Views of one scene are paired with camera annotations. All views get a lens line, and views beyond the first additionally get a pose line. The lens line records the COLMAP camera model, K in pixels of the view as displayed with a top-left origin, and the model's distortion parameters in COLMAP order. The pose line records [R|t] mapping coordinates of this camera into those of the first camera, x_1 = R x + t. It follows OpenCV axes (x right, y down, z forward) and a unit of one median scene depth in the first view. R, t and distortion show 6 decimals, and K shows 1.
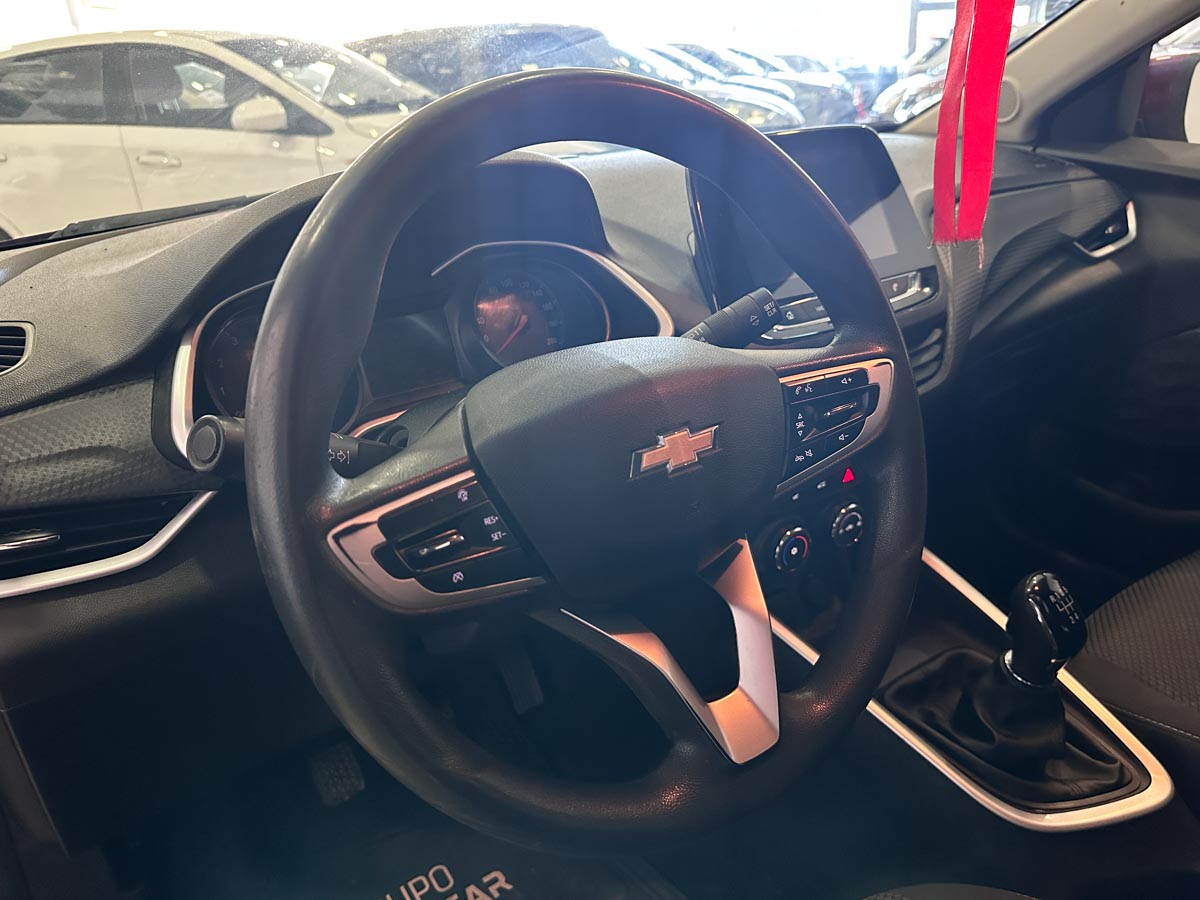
lens RADIAL K [[849.9, 0, 600.0], [0, 849.9, 450.0], [0, 0, 1]] dist [0.103086, -0.131082]
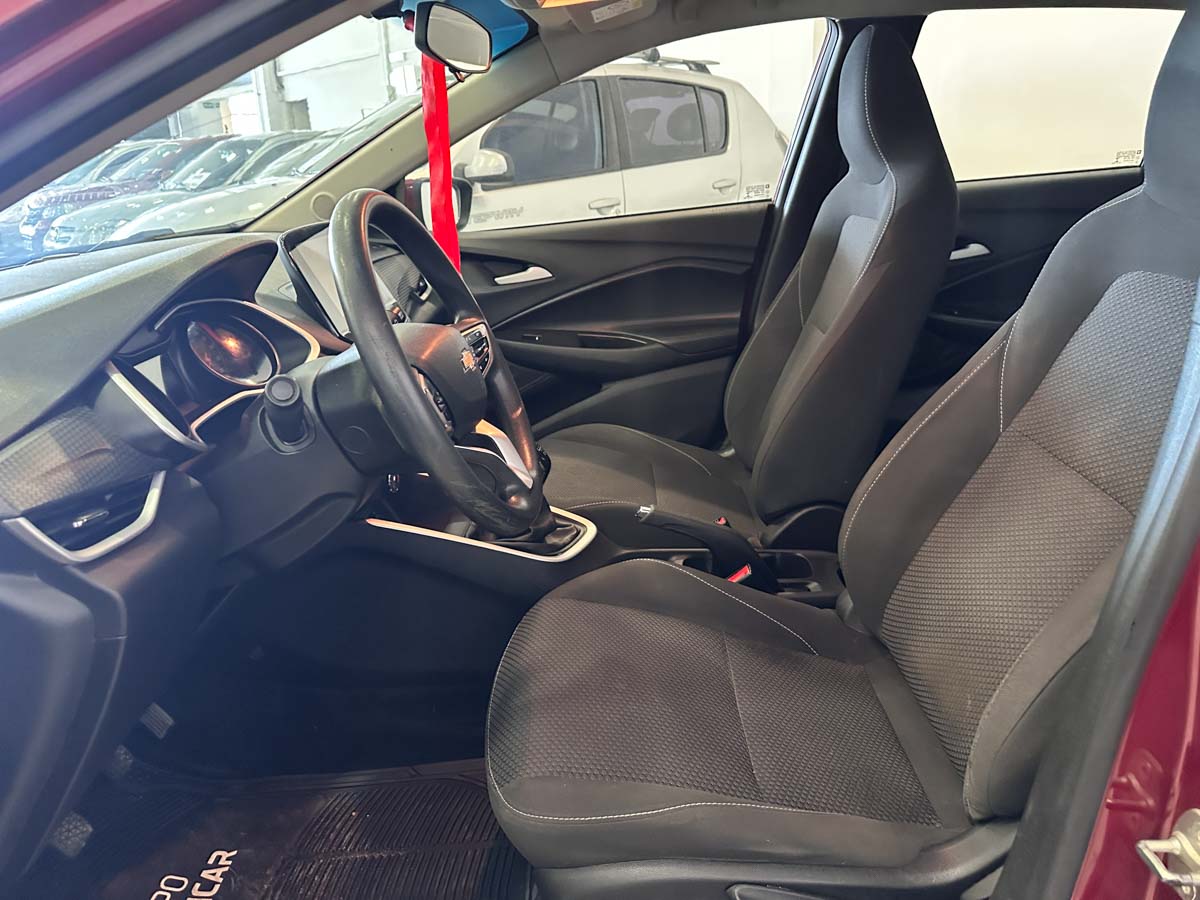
lens RADIAL K [[849.9, 0, 600.0], [0, 849.9, 450.0], [0, 0, 1]] dist [0.103086, -0.131082]
pose [[0.592674, -0.229431, 0.772075, -0.594025], [0.318049, 0.947338, 0.037365, 0.101360], [-0.739988, 0.223413, 0.634433, -0.235280]]
